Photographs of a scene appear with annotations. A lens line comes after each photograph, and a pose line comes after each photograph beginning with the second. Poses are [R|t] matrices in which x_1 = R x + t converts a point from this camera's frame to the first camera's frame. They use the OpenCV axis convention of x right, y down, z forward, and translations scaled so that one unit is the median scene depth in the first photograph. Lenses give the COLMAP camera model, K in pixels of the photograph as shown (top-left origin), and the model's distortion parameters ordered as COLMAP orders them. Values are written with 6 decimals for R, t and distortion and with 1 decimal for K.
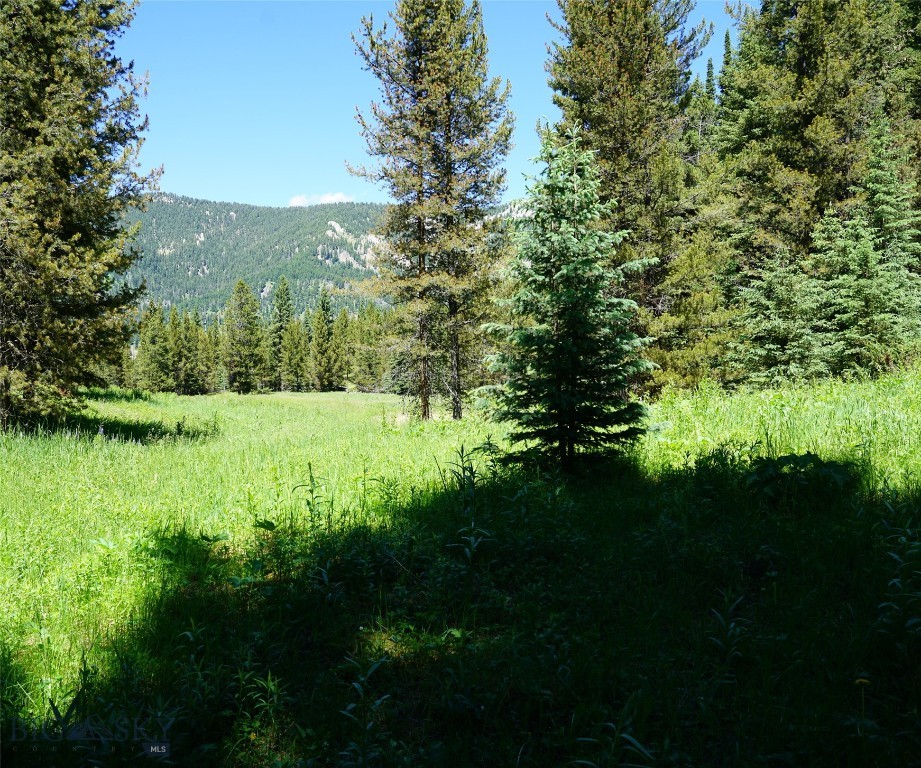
lens RADIAL K [[801.6, 0, 456.2], [0, 801.6, 384.1], [0, 0, 1]] dist [-0.005917, 0.006674]
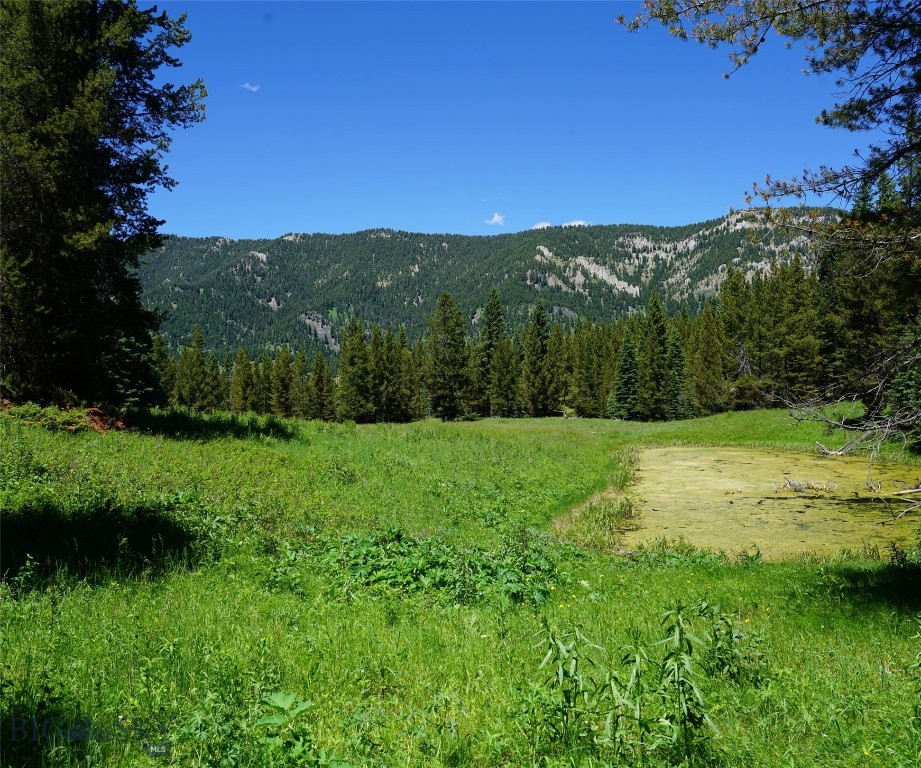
lens RADIAL K [[801.6, 0, 456.0], [0, 801.6, 383.8], [0, 0, 1]] dist [-0.005917, 0.006674]
pose [[0.966301, -0.014693, -0.256996, -0.025626], [0.006776, 0.999476, -0.031666, 0.000413], [0.257326, 0.028858, 0.965894, 0.128177]]
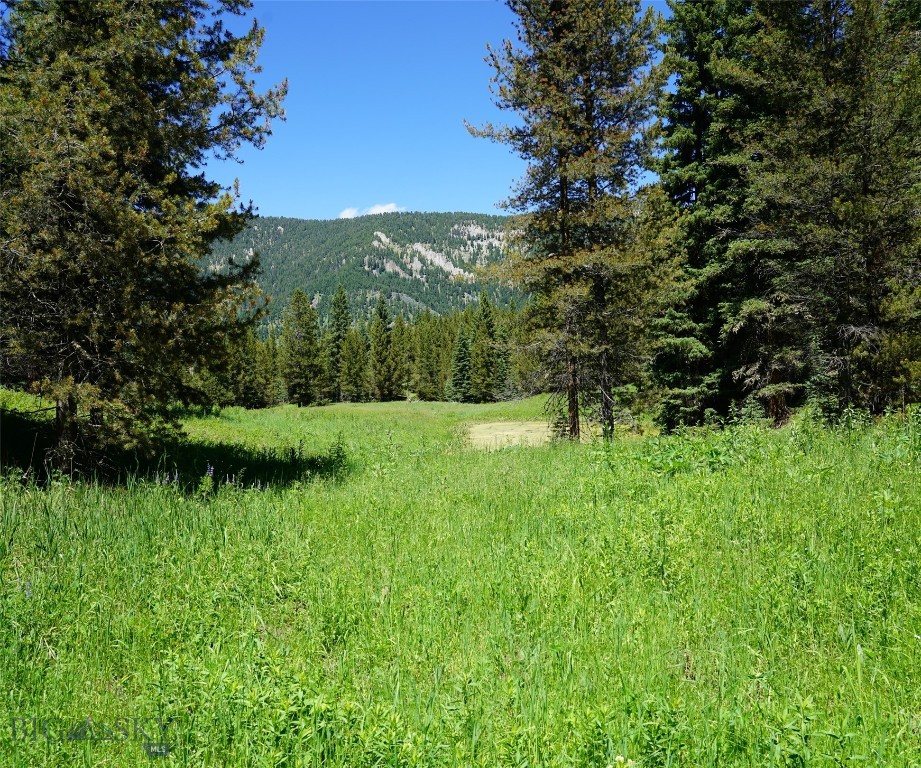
lens RADIAL K [[801.6, 0, 457.8], [0, 801.6, 383.6], [0, 0, 1]] dist [-0.005917, 0.006674]
pose [[0.997988, -0.025835, -0.057893, -0.018589], [0.025305, 0.999631, -0.009870, -0.000262], [0.058127, 0.008385, 0.998274, 0.032322]]
